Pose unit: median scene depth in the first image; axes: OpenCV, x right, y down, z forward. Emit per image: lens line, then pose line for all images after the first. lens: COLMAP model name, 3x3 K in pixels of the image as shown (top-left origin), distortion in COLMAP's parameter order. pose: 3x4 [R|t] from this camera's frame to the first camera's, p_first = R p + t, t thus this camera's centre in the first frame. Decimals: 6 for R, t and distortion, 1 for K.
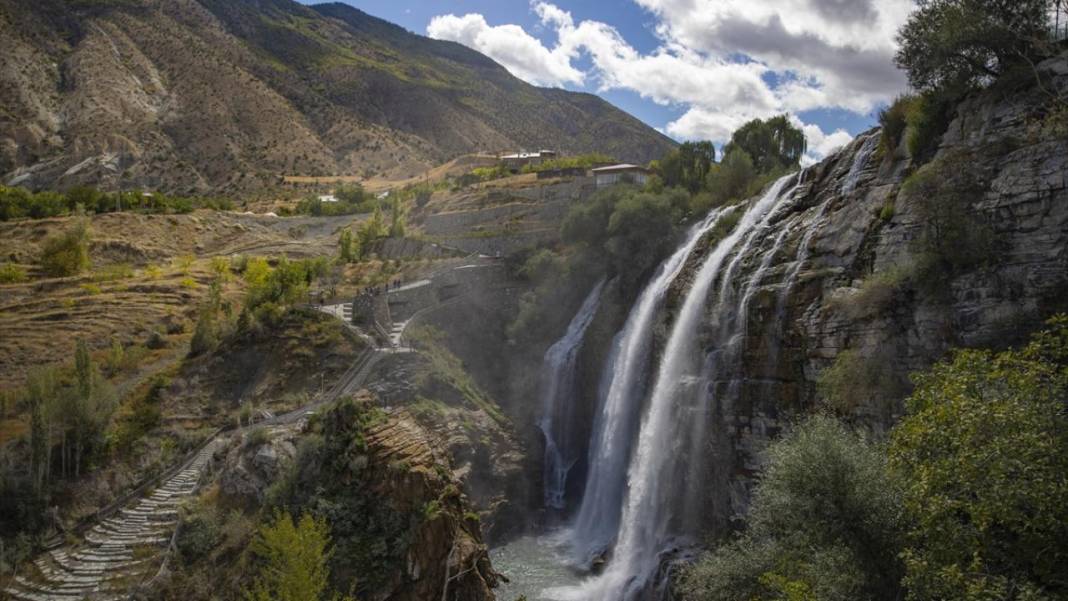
lens RADIAL K [[741.8, 0, 526.2], [0, 741.8, 306.8], [0, 0, 1]] dist [-0.091123, 0.077804]
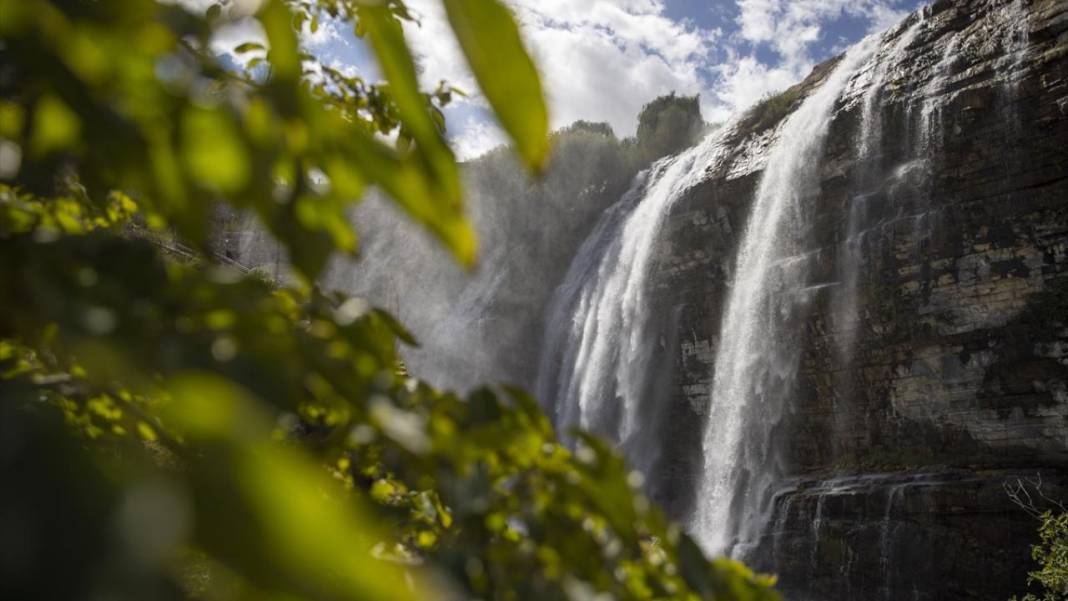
lens RADIAL K [[741.8, 0, 529.0], [0, 741.8, 305.5], [0, 0, 1]] dist [-0.091123, 0.077804]
pose [[0.923560, 0.084997, 0.373916, -0.187216], [-0.025962, 0.986747, -0.160179, 0.173297], [-0.382575, 0.138227, 0.913526, 0.276220]]
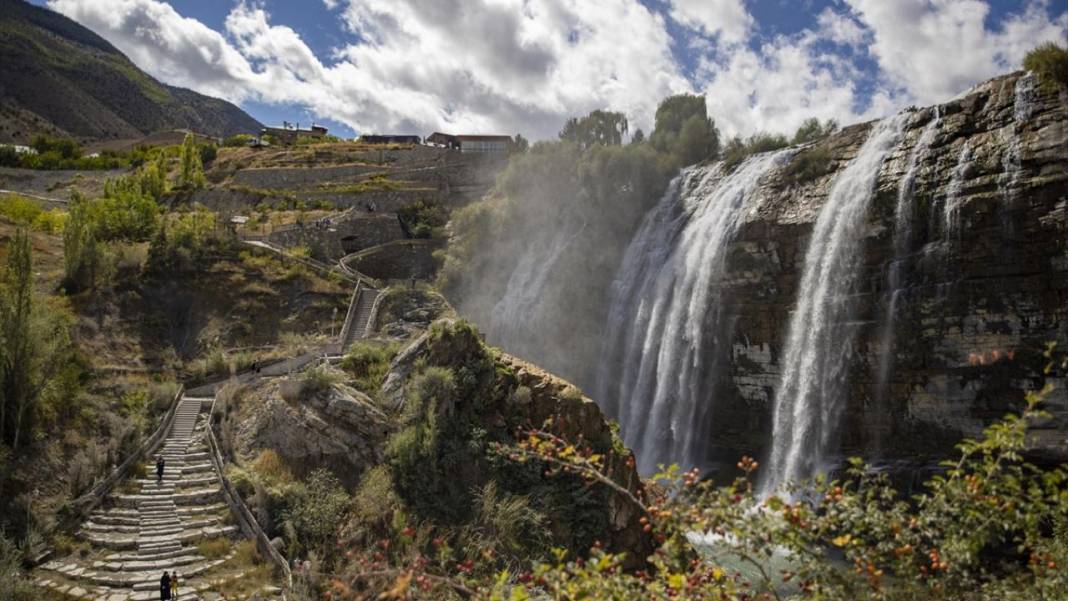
lens RADIAL K [[741.8, 0, 530.2], [0, 741.8, 308.4], [0, 0, 1]] dist [-0.091123, 0.077804]
pose [[0.874658, 0.031165, 0.483738, -0.404941], [-0.014987, 0.999193, -0.037276, 0.100716], [-0.484509, 0.025354, 0.874419, 0.206598]]
